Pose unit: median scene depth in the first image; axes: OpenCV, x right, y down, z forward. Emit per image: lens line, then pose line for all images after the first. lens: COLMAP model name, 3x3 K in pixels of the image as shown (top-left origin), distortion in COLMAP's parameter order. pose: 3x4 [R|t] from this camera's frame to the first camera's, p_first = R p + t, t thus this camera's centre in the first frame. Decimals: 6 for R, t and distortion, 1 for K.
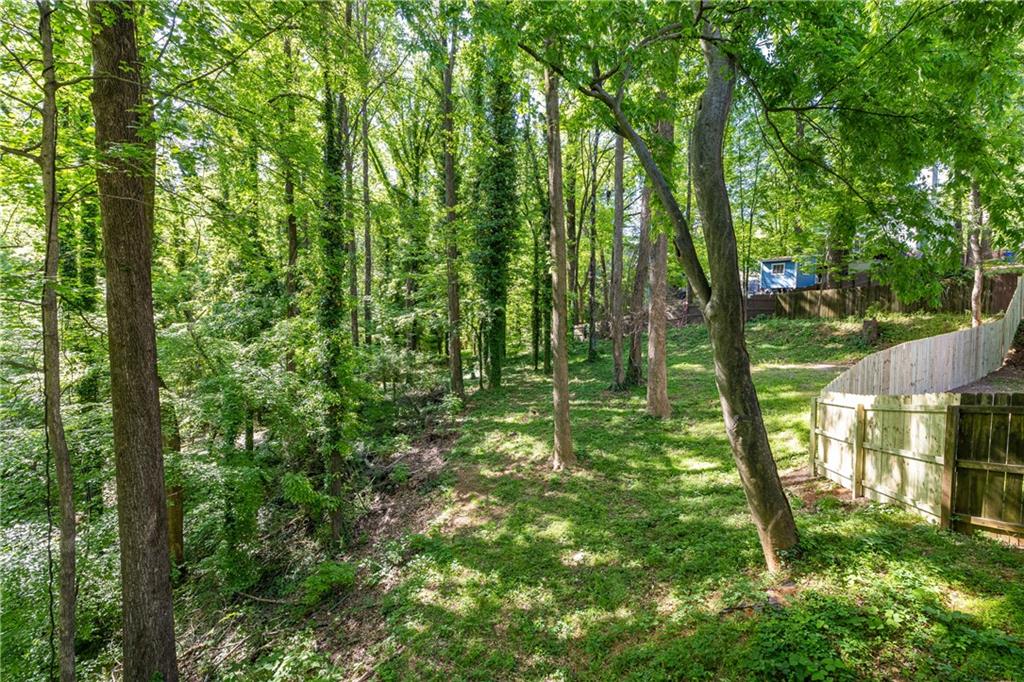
lens RADIAL K [[429.7, 0, 515.9], [0, 429.7, 343.0], [0, 0, 1]] dist [0.002317, 0.000303]
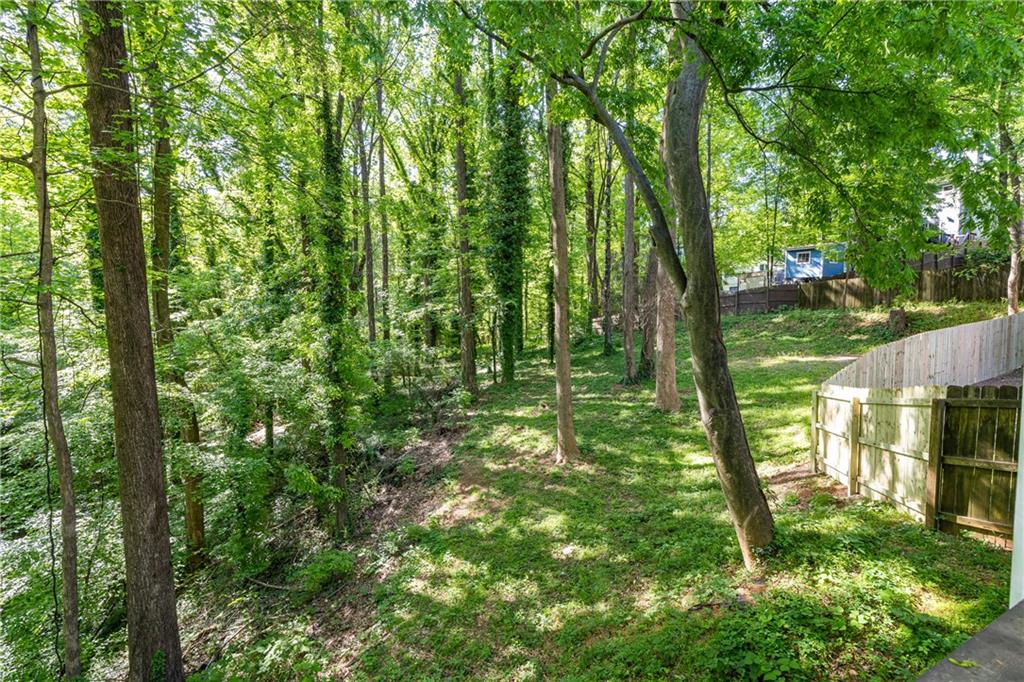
lens RADIAL K [[429.7, 0, 517.0], [0, 429.7, 343.8], [0, 0, 1]] dist [0.002317, 0.000303]
pose [[0.998520, -0.007435, -0.053880, 0.065187], [0.008273, 0.999848, 0.015347, 0.001124], [0.053758, -0.015770, 0.998429, 0.003587]]
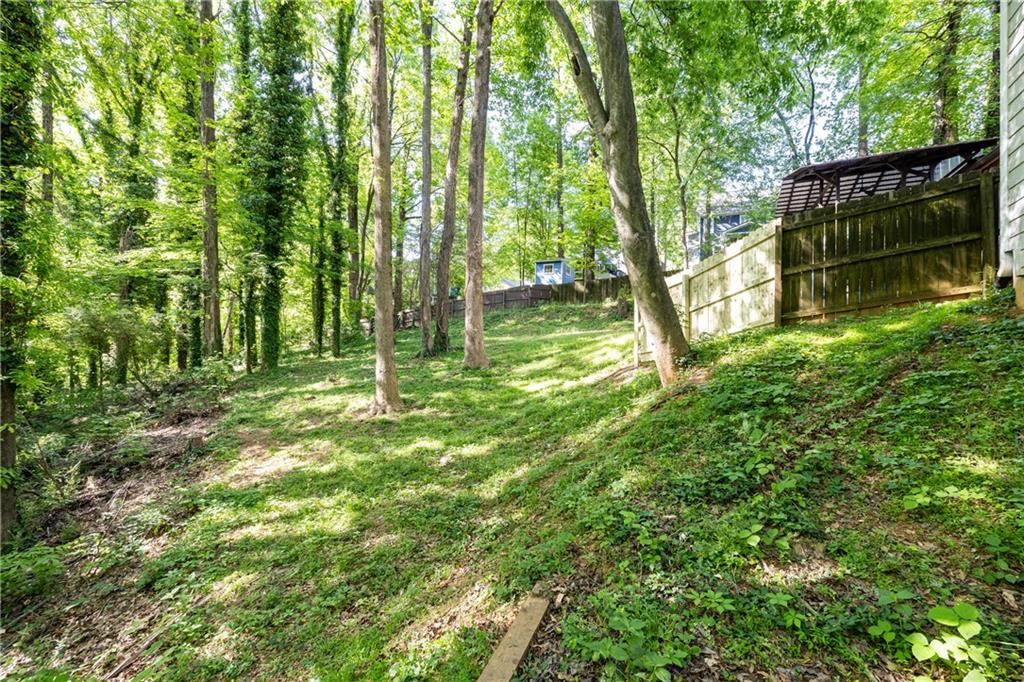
lens RADIAL K [[429.7, 0, 514.1], [0, 429.7, 346.3], [0, 0, 1]] dist [0.002317, 0.000303]
pose [[0.861656, 0.016621, 0.507220, -0.134121], [0.016277, 0.998044, -0.060356, 0.256980], [-0.507231, 0.060262, 0.859700, 0.150659]]
